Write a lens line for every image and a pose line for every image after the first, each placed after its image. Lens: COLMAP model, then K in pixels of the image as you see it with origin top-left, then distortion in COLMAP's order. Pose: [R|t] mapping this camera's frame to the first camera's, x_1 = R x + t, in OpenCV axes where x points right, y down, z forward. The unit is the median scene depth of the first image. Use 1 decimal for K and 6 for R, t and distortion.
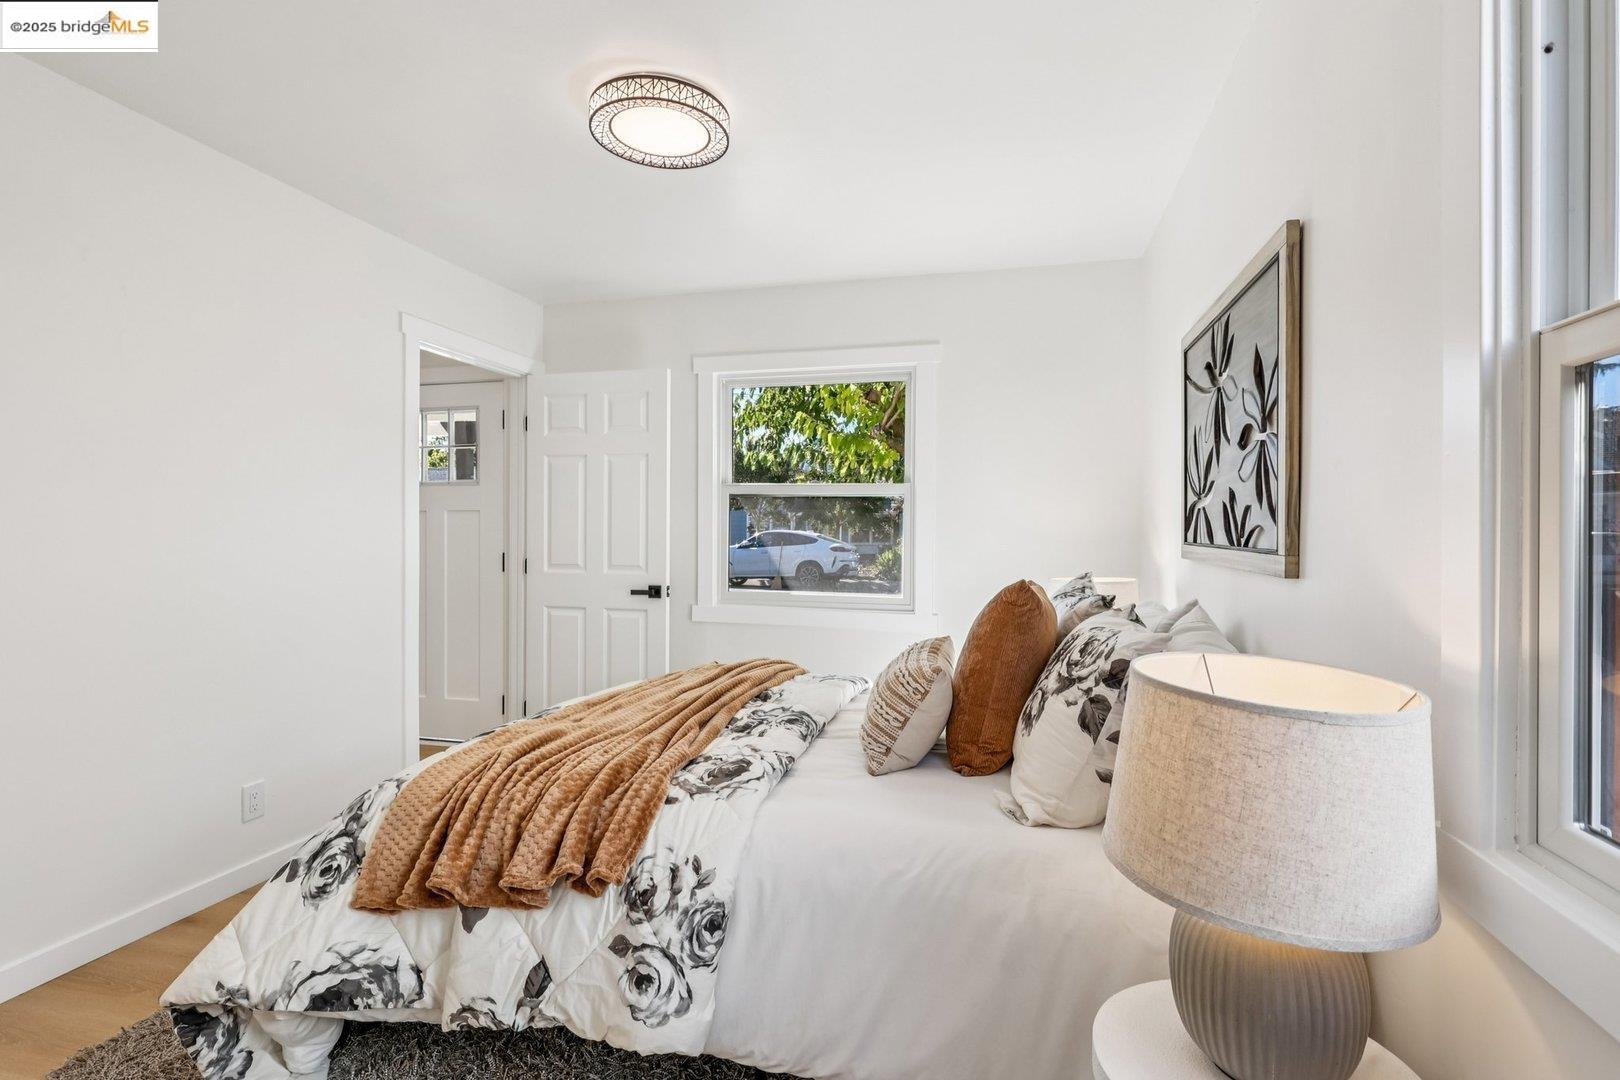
lens RADIAL K [[769.2, 0, 813.4], [0, 769.2, 533.8], [0, 0, 1]] dist [-0.001974, -0.000556]
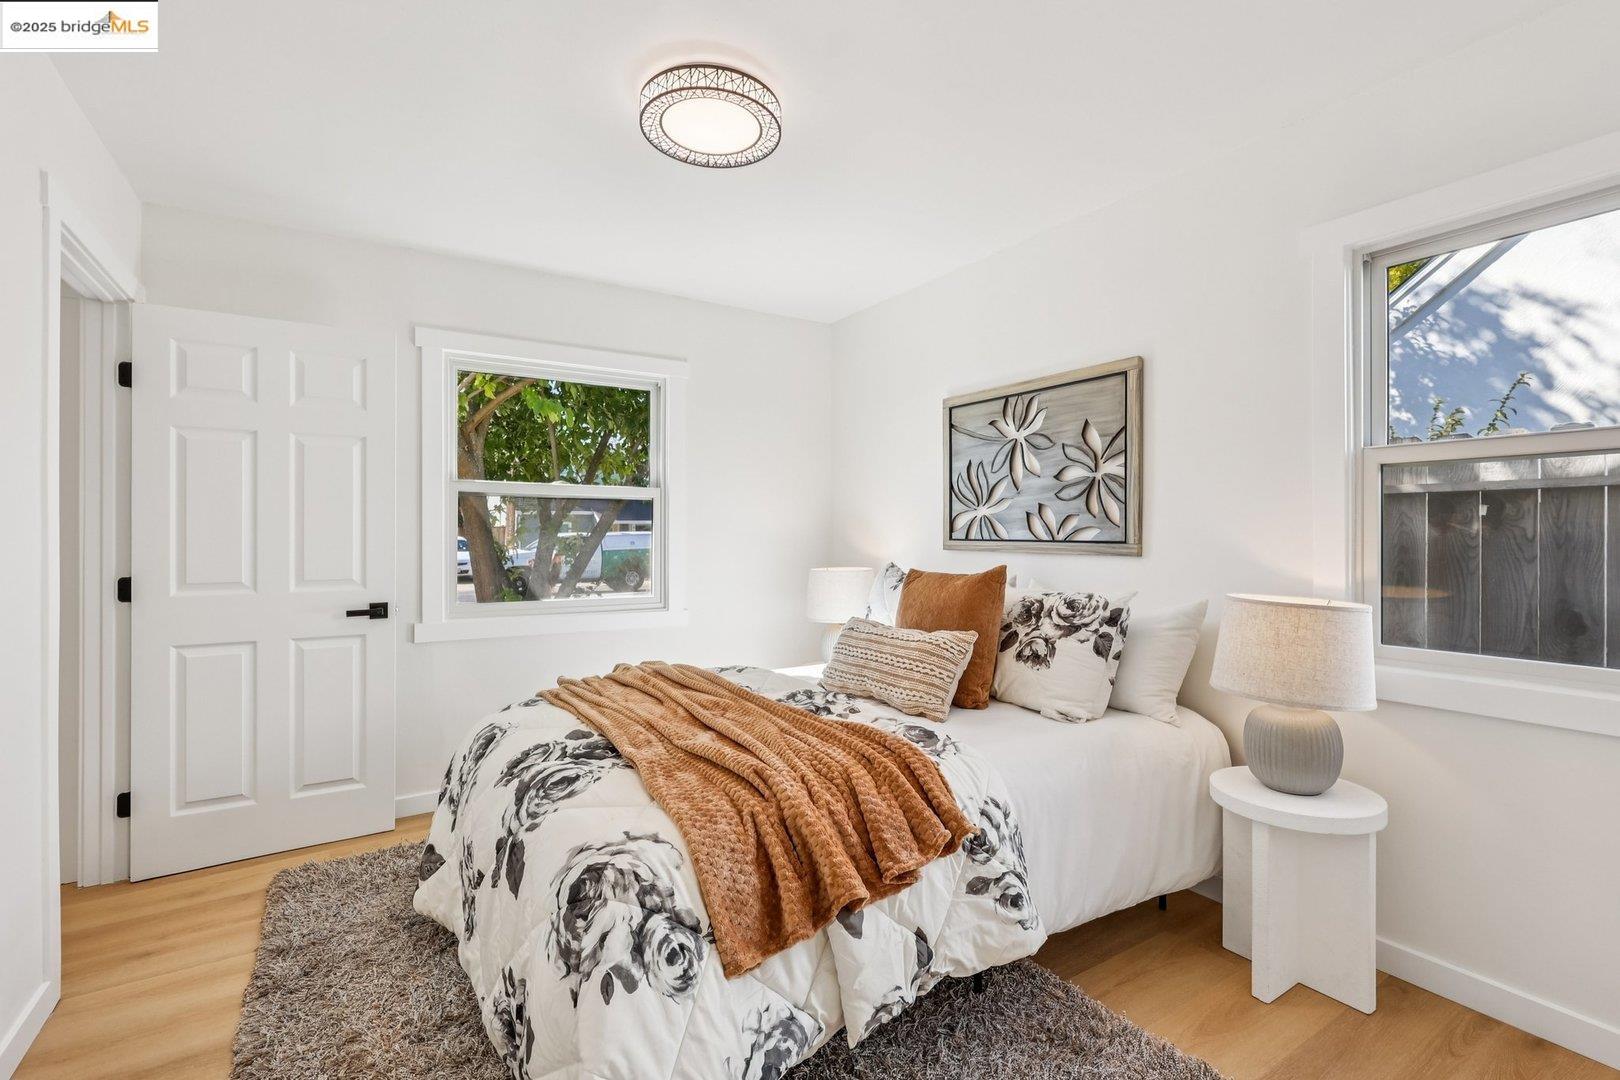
lens RADIAL K [[728.9, 0, 811.2], [0, 728.9, 536.2], [0, 0, 1]] dist [-0.011875, -0.001308]
pose [[0.689313, -0.007964, 0.724420, -1.134883], [0.009084, 0.999956, 0.002349, 0.000101], [-0.724407, 0.004961, 0.689355, 0.391230]]
